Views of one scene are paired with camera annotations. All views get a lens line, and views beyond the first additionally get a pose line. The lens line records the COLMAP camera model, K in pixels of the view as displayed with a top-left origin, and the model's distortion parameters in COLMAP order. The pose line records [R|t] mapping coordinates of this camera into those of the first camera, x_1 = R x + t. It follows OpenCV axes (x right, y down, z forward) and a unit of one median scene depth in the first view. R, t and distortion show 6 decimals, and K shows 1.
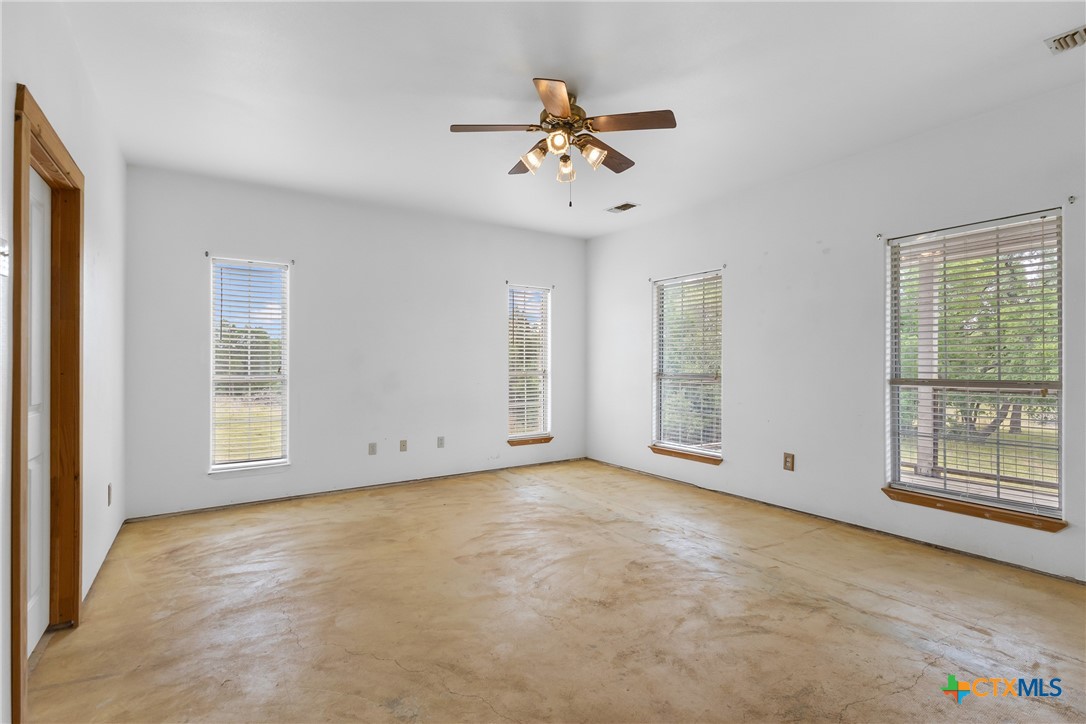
lens RADIAL K [[499.6, 0, 548.4], [0, 499.6, 357.1], [0, 0, 1]] dist [0.001885, 0.000616]
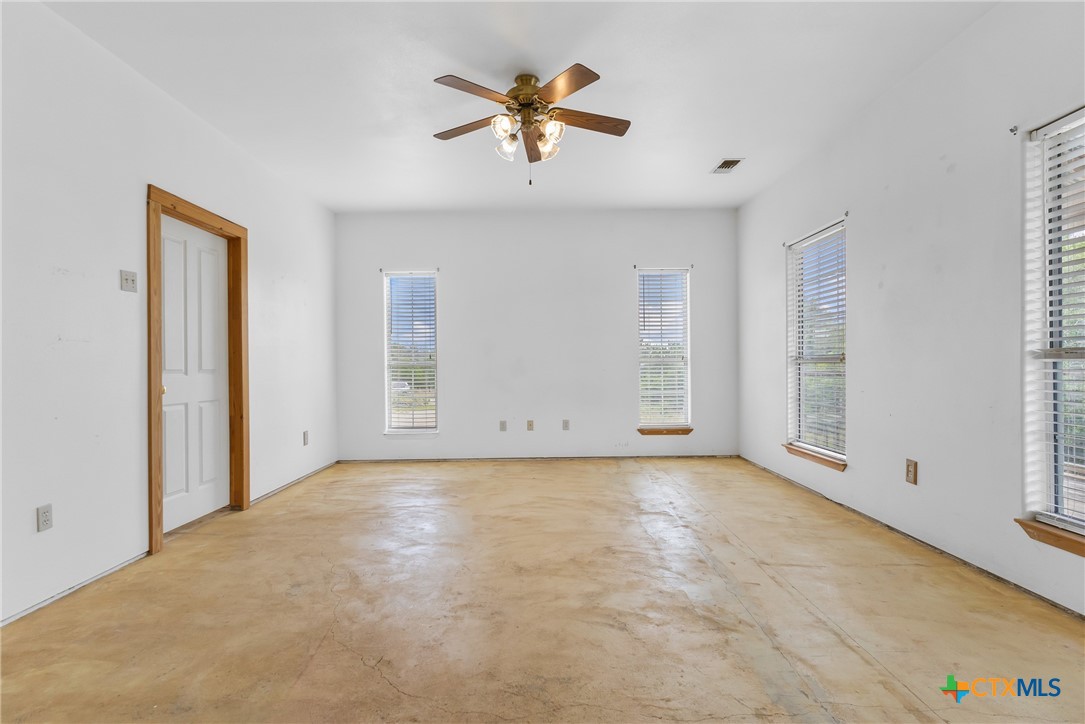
lens RADIAL K [[511.5, 0, 550.2], [0, 511.5, 362.2], [0, 0, 1]] dist [0.003802, 0.001155]
pose [[0.836548, -0.009670, -0.547808, 0.514950], [0.015313, 0.999866, 0.005735, 0.044930], [0.547679, -0.013186, 0.836585, 0.112760]]
